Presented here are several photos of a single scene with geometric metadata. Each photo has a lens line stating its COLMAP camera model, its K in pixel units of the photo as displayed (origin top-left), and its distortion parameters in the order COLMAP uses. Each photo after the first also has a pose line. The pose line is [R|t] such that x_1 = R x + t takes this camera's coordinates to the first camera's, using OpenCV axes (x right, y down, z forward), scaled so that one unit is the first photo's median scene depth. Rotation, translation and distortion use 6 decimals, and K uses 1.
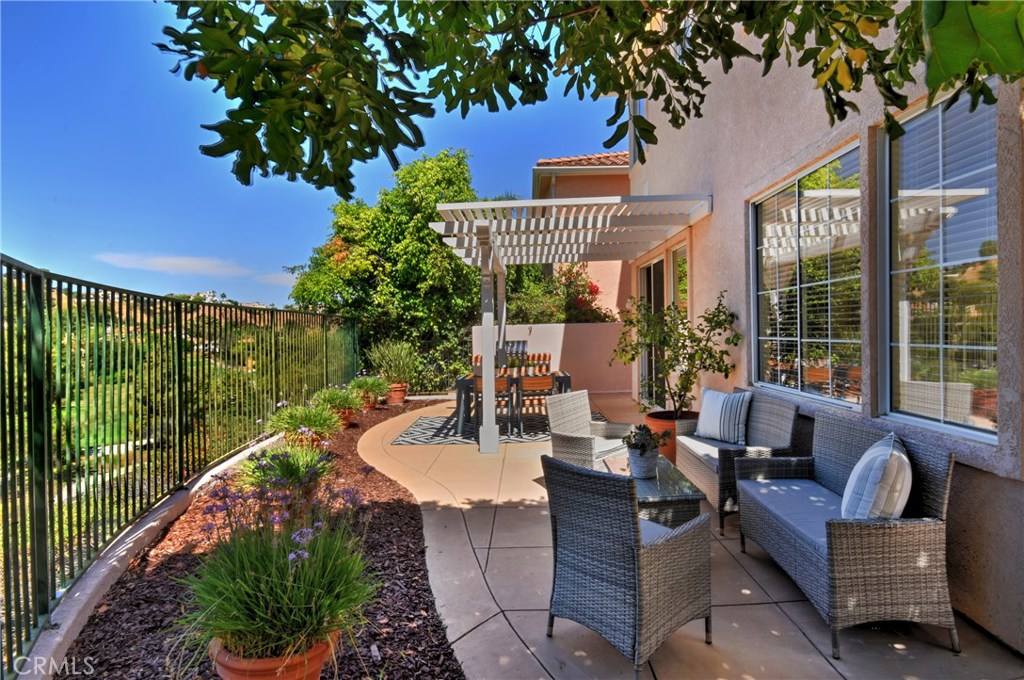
lens RADIAL K [[489.6, 0, 495.7], [0, 489.6, 338.9], [0, 0, 1]] dist [-0.002405, -0.000809]
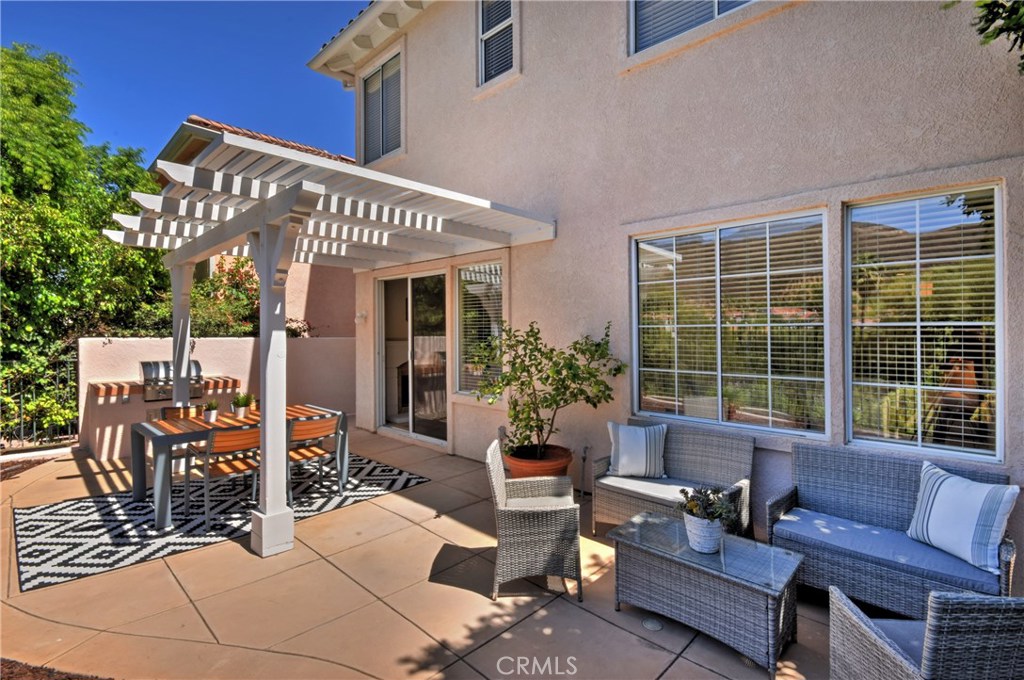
lens RADIAL K [[478.3, 0, 539.5], [0, 478.3, 342.3], [0, 0, 1]] dist [-0.003790, -0.000671]
pose [[0.662050, 0.016066, 0.749287, -0.119982], [-0.004390, 0.999836, -0.017560, -0.012578], [-0.749446, 0.008336, 0.662012, 0.155339]]
